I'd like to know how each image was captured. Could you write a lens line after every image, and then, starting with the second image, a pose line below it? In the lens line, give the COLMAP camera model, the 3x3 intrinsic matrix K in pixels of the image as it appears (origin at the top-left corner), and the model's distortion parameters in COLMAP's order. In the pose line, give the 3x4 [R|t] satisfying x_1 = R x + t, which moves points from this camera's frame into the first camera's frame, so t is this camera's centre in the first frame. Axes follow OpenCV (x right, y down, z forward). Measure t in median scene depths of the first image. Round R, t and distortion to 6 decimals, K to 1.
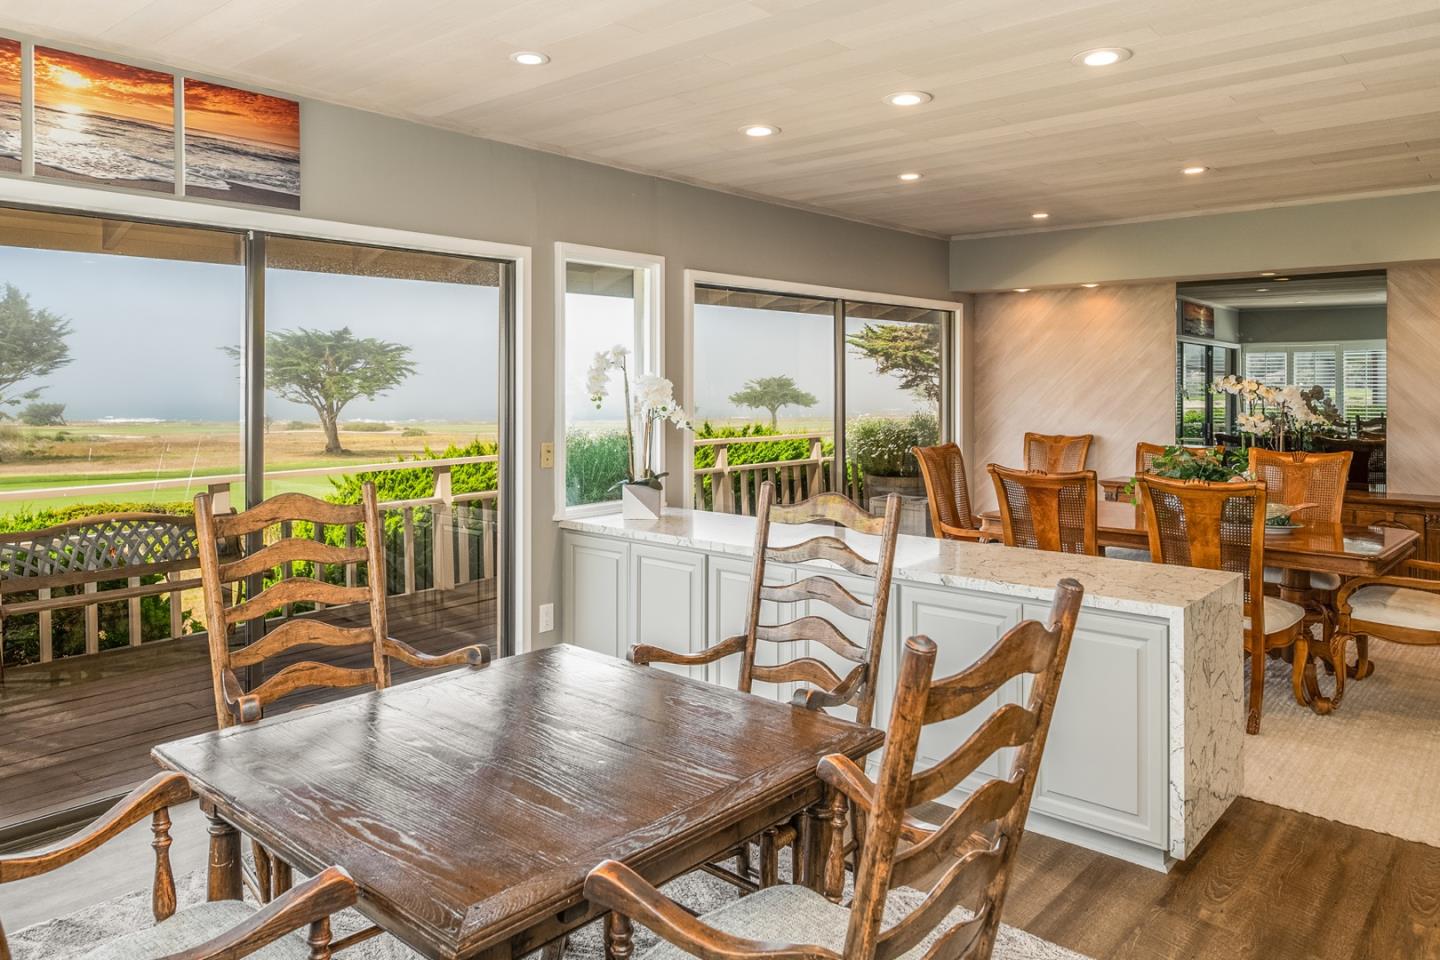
lens RADIAL K [[1014.4, 0, 738.4], [0, 1014.4, 379.7], [0, 0, 1]] dist [0.007189, -0.000073]
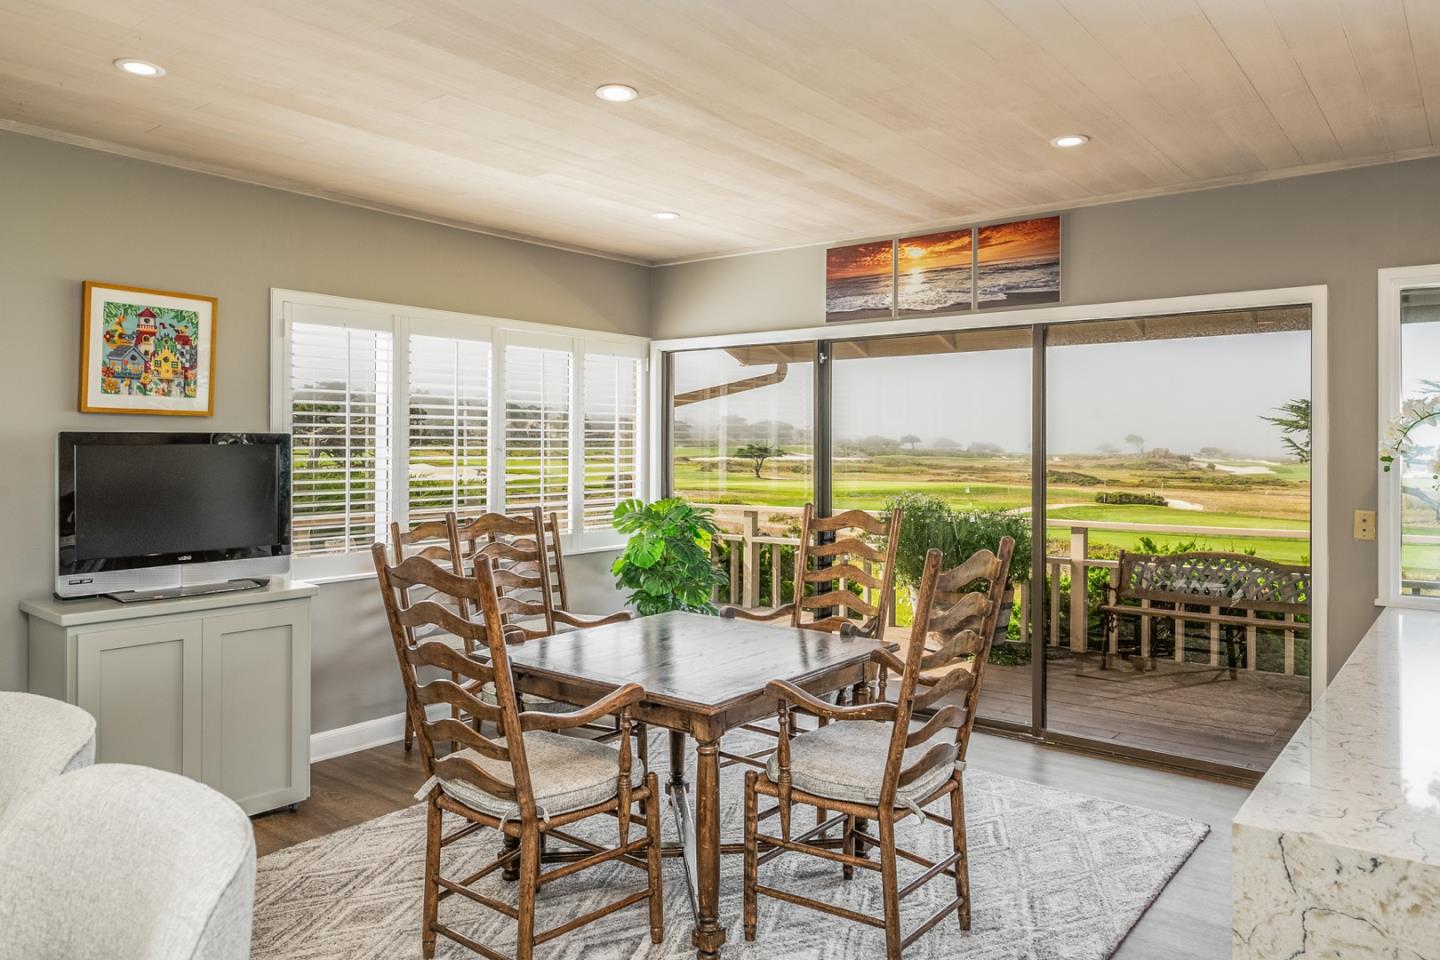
lens RADIAL K [[1014.4, 0, 694.0], [0, 1014.4, 455.5], [0, 0, 1]] dist [0.007189, -0.000073]
pose [[0.016116, 0.008827, -0.999831, 0.818790], [0.001669, 0.999959, 0.008855, 0.010273], [0.999869, -0.001812, 0.016101, 0.535525]]
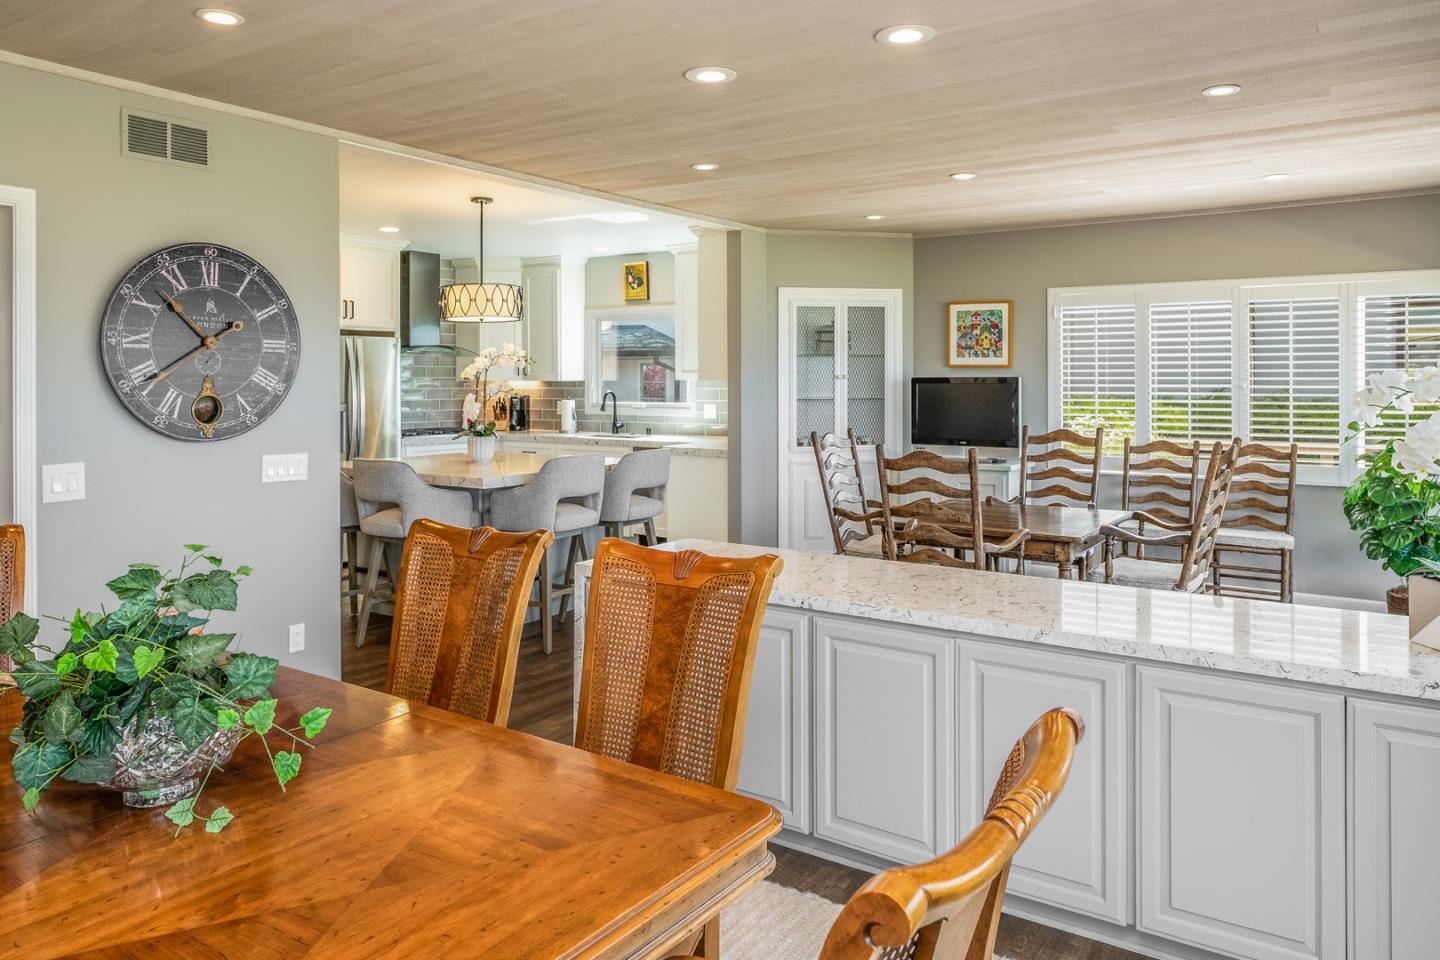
lens RADIAL K [[1014.4, 0, 720.8], [0, 1014.4, 405.1], [0, 0, 1]] dist [0.007189, -0.000073]
pose [[-0.997327, 0.003128, -0.072999, 0.402534], [0.001638, 0.999789, 0.020458, 0.008518], [0.073048, 0.020283, -0.997122, 1.943498]]
